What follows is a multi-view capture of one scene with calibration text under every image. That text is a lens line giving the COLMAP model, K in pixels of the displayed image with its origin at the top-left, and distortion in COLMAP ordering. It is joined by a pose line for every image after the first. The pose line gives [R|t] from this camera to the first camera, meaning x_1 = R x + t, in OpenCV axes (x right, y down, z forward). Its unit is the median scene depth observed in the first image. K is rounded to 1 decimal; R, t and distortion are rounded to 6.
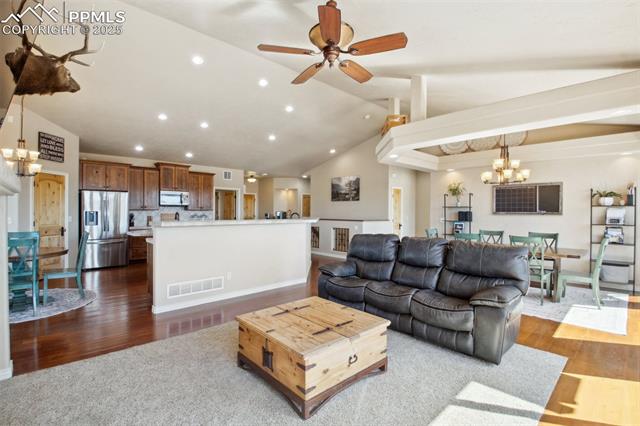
lens RADIAL K [[296.2, 0, 312.3], [0, 296.2, 214.6], [0, 0, 1]] dist [0.001069, -0.019474]
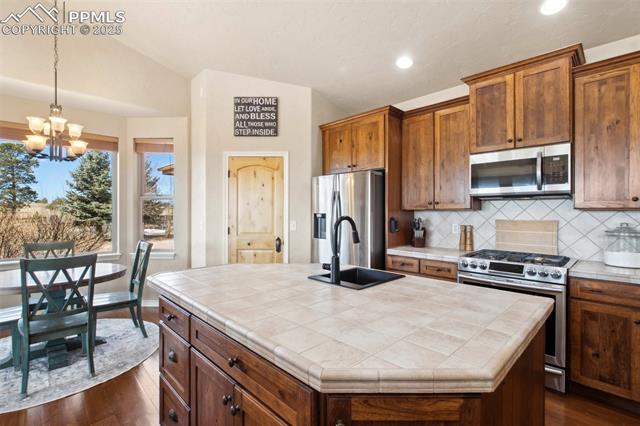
lens RADIAL K [[299.1, 0, 320.0], [0, 299.1, 213.0], [0, 0, 1]] dist [0.003619, 0.000419]
pose [[0.011699, 0.000961, -0.999931, -0.184409], [-0.012993, 0.999915, 0.000809, -0.012031], [0.999847, 0.012983, 0.011711, 0.975166]]
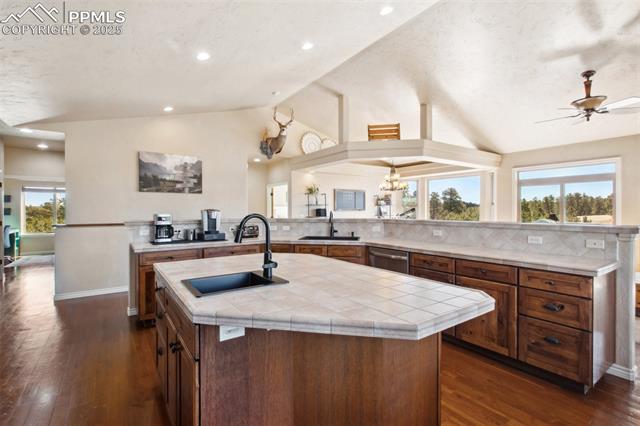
lens RADIAL K [[299.1, 0, 320.0], [0, 299.1, 213.0], [0, 0, 1]] dist [0.003619, 0.000419]
pose [[0.135013, -0.018345, 0.990674, -0.706055], [0.013568, 0.999769, 0.016664, -0.014103], [-0.990751, 0.011191, 0.135231, 0.889330]]
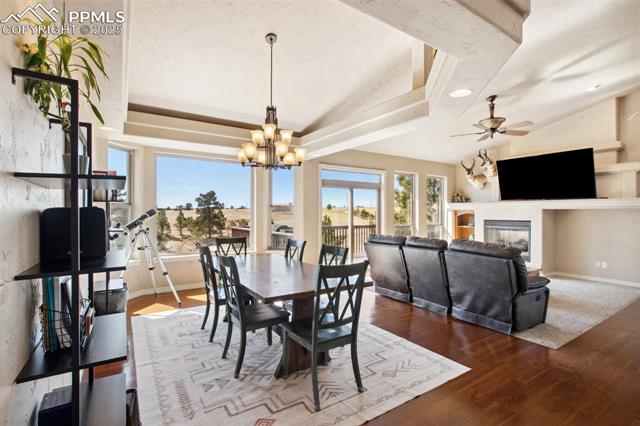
lens RADIAL K [[298.5, 0, 319.5], [0, 298.5, 211.7], [0, 0, 1]] dist [-0.001083, -0.000617]
pose [[-0.985725, -0.009445, 0.168096, 0.325314], [-0.008300, 0.999937, 0.007512, -0.012720], [-0.168157, 0.006010, -0.985742, 1.212082]]
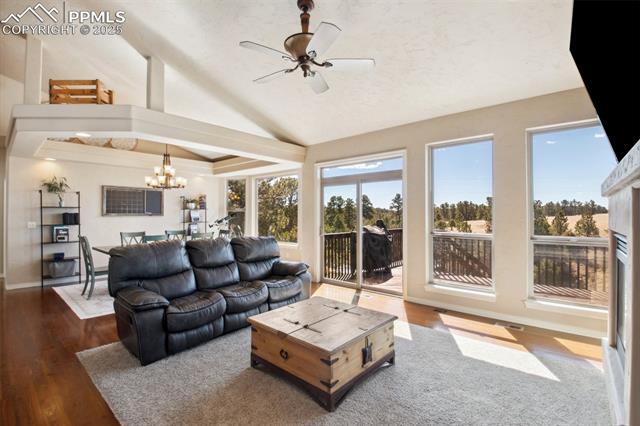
lens RADIAL K [[297.2, 0, 310.3], [0, 297.2, 214.3], [0, 0, 1]] dist [-0.001166, -0.000106]
pose [[-0.086374, -0.005555, 0.996247, -0.391016], [0.009166, 0.999938, 0.006370, -0.006552], [-0.996221, 0.009682, -0.086318, 0.427015]]
